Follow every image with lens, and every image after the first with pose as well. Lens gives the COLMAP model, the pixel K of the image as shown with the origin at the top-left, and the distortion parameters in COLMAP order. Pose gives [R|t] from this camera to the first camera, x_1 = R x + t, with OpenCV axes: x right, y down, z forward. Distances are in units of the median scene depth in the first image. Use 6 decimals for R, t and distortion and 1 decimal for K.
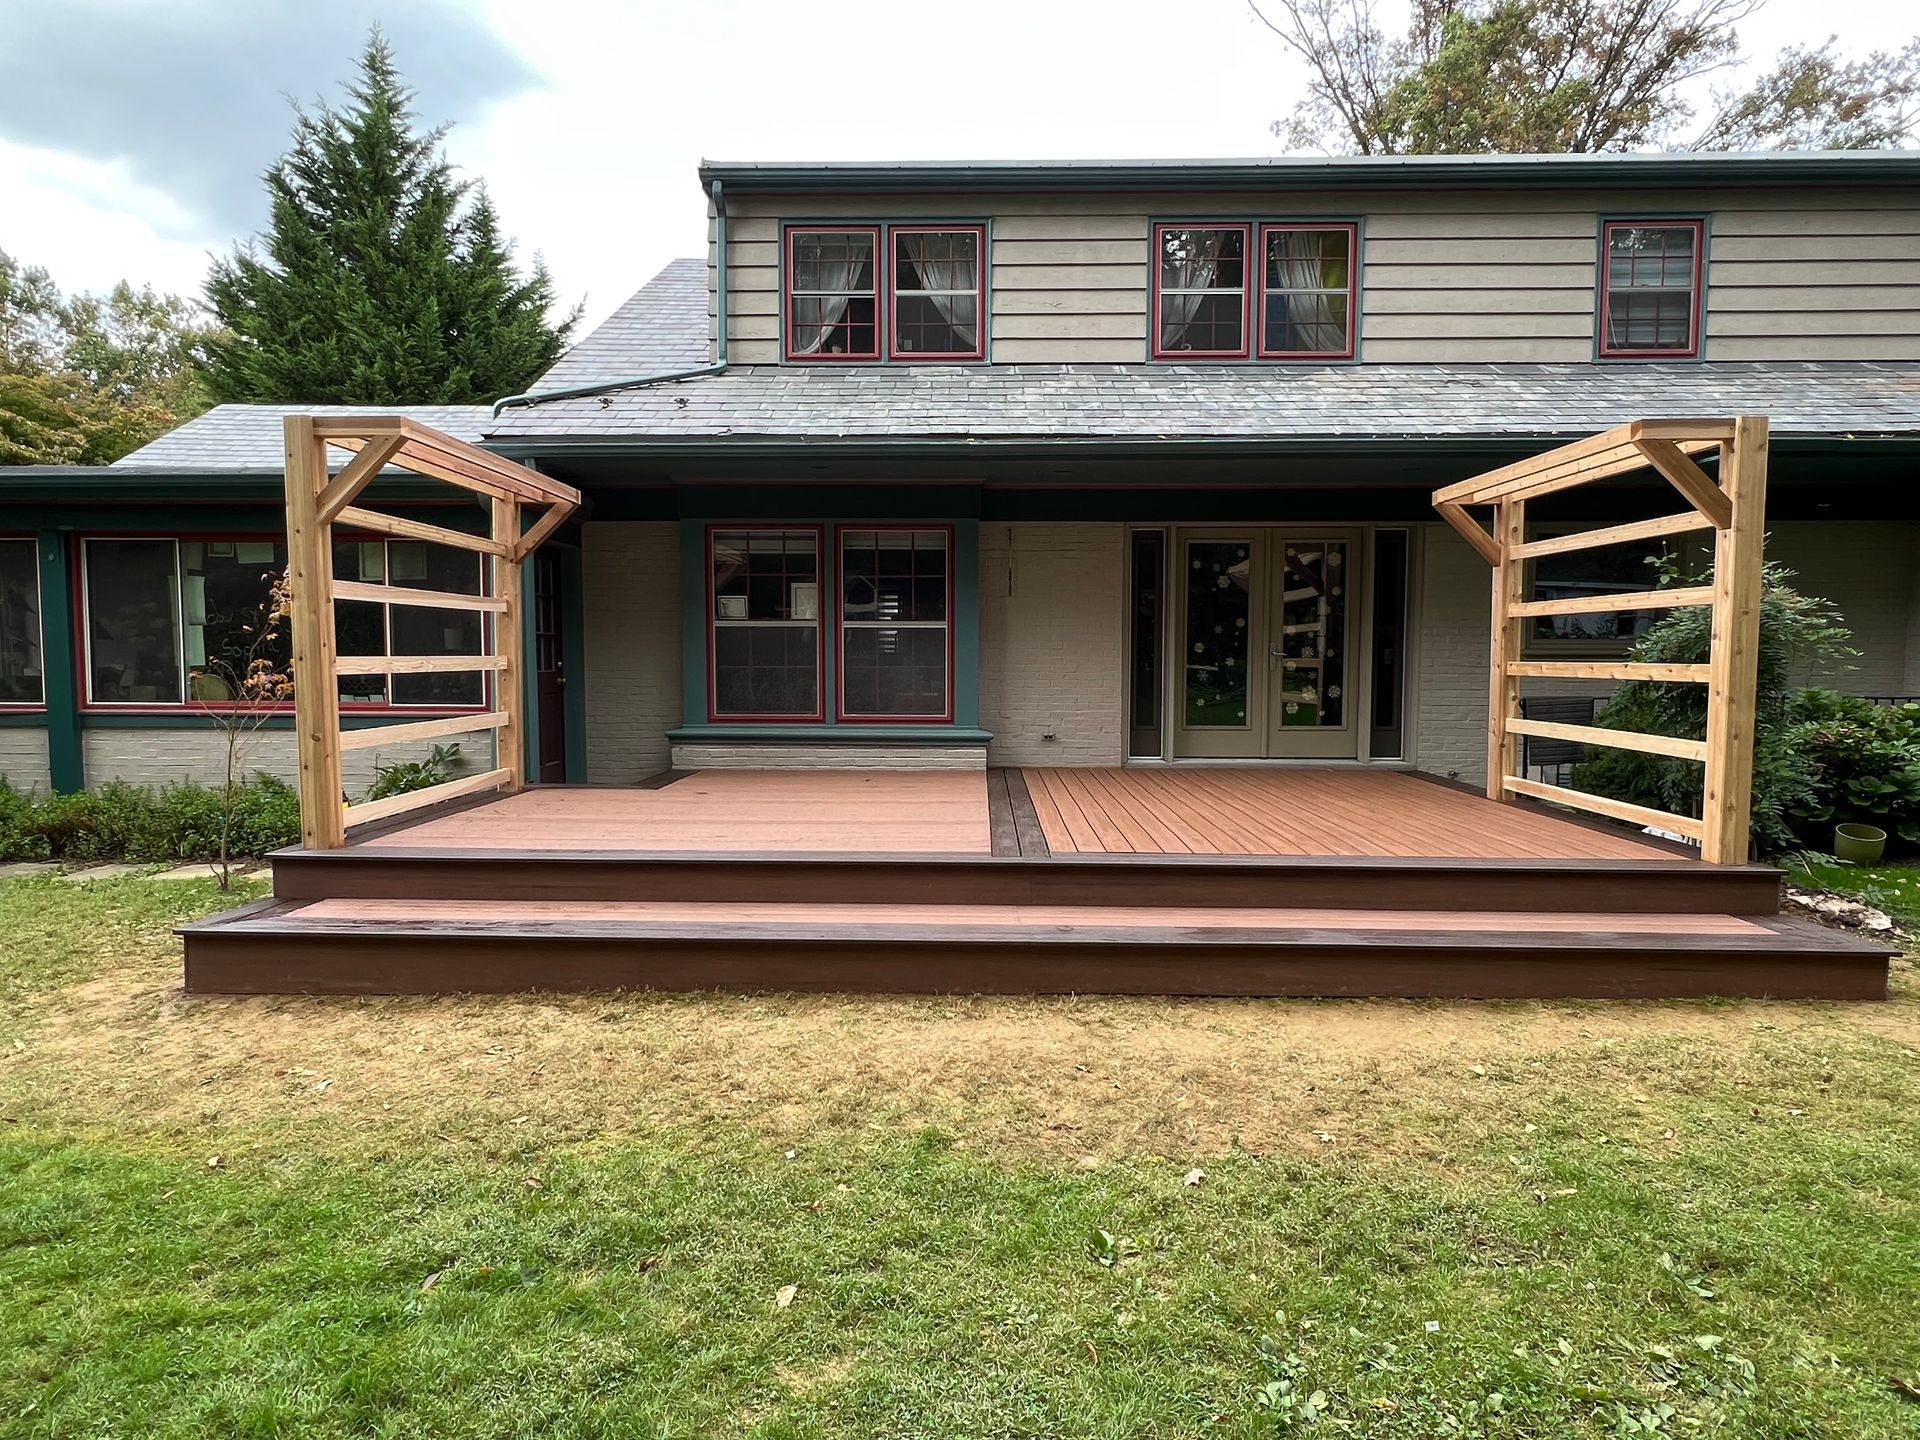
lens RADIAL K [[1003.8, 0, 971.9], [0, 1003.8, 723.3], [0, 0, 1]] dist [-0.000408, 0.001167]
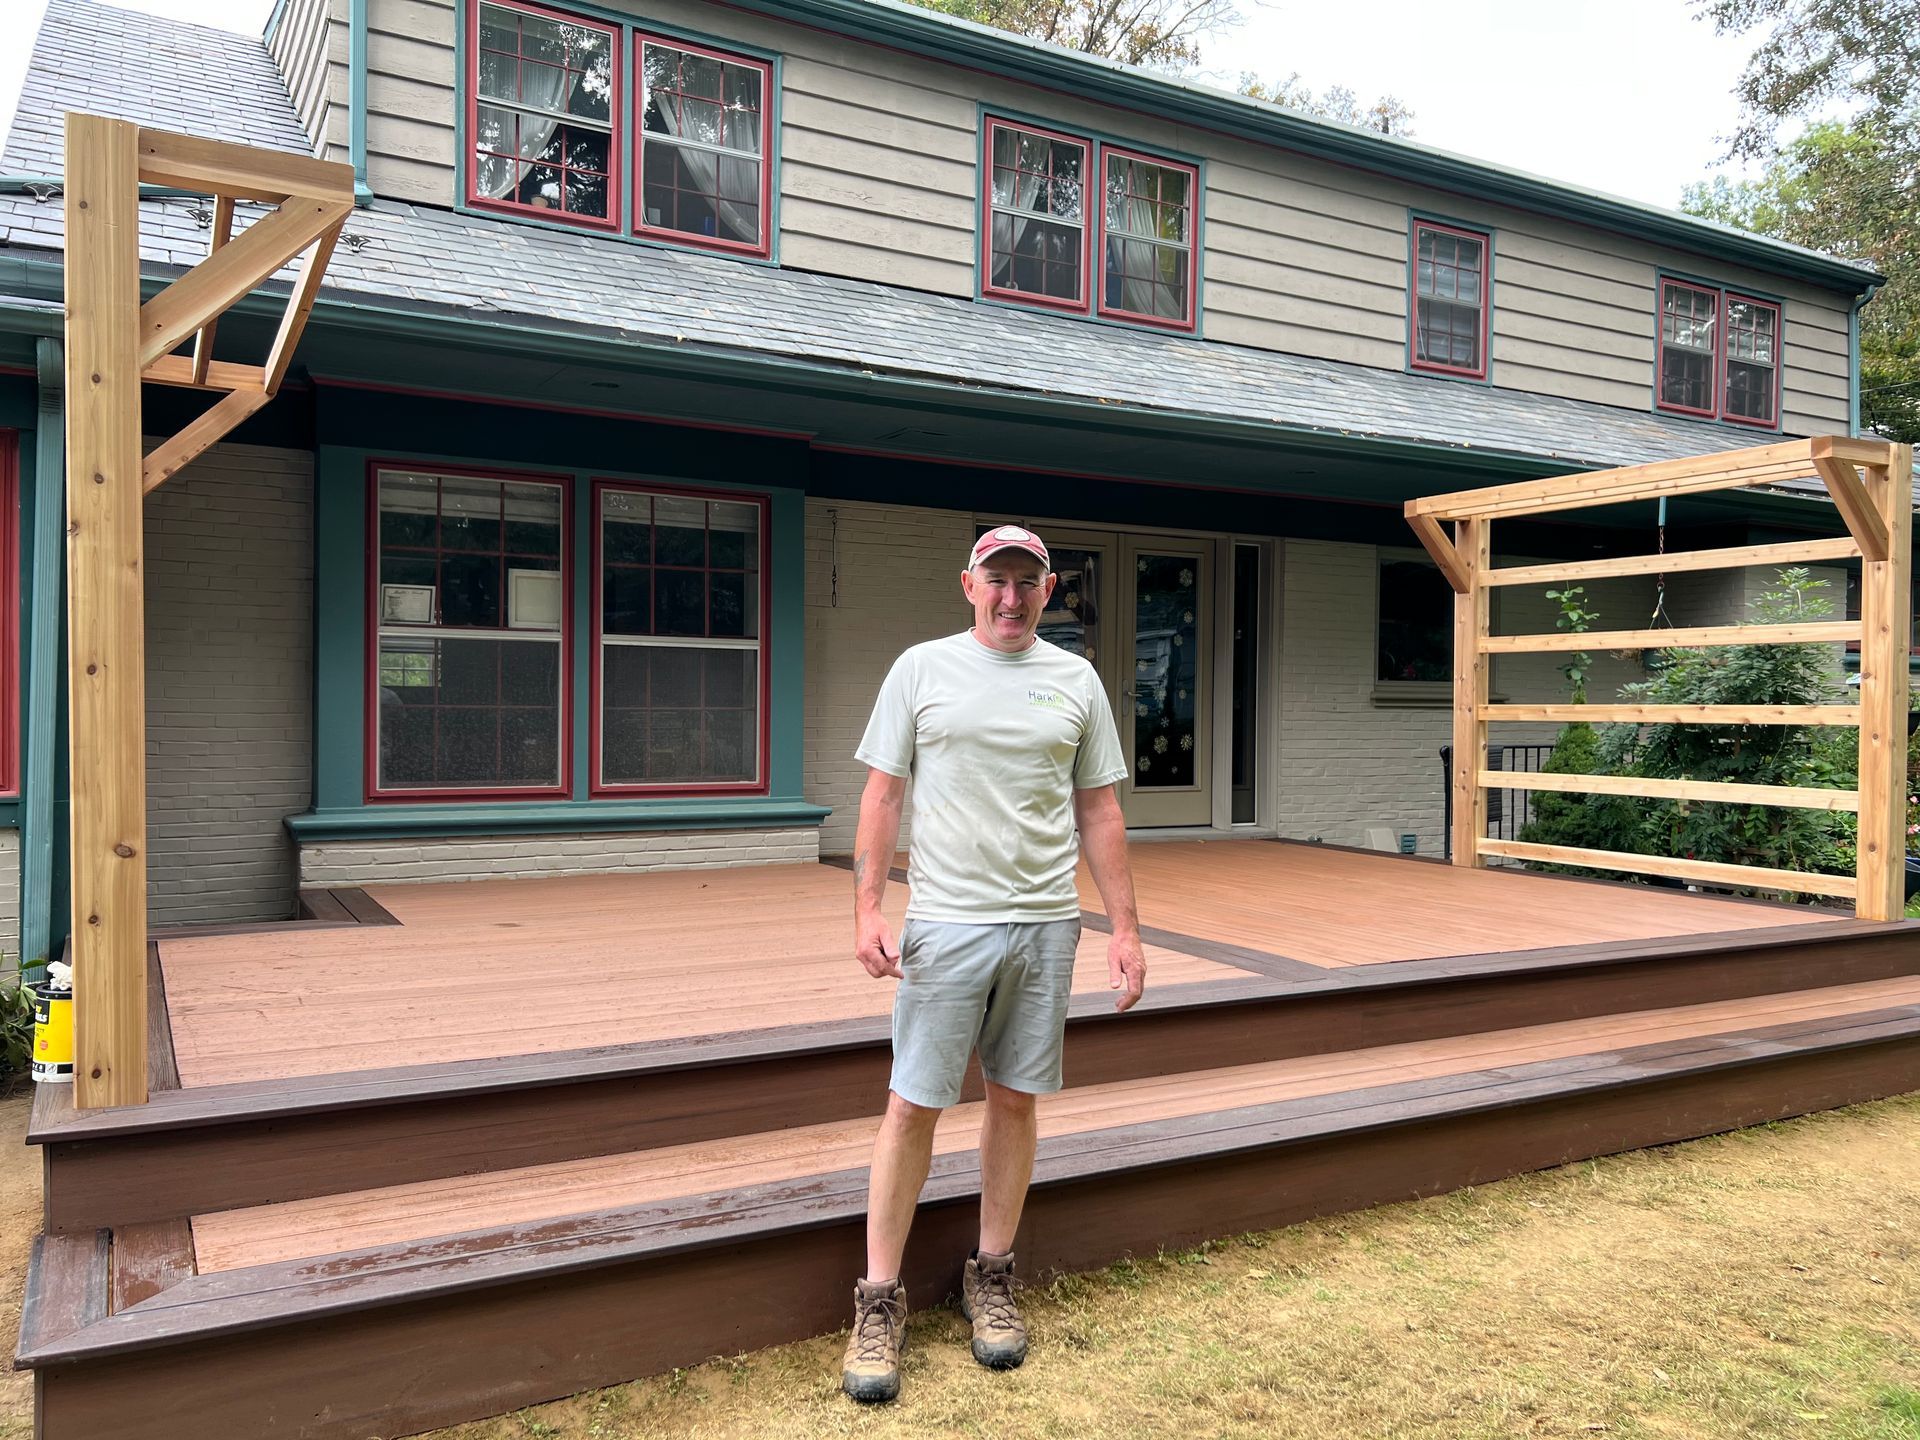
lens RADIAL K [[1333.5, 0, 960.4], [0, 1333.5, 737.5], [0, 0, 1]] dist [0.046356, -0.049568]
pose [[0.883629, -0.004416, 0.468167, -0.318317], [0.023927, 0.999075, -0.035735, -0.002394], [-0.467576, 0.042779, 0.882917, 0.160315]]
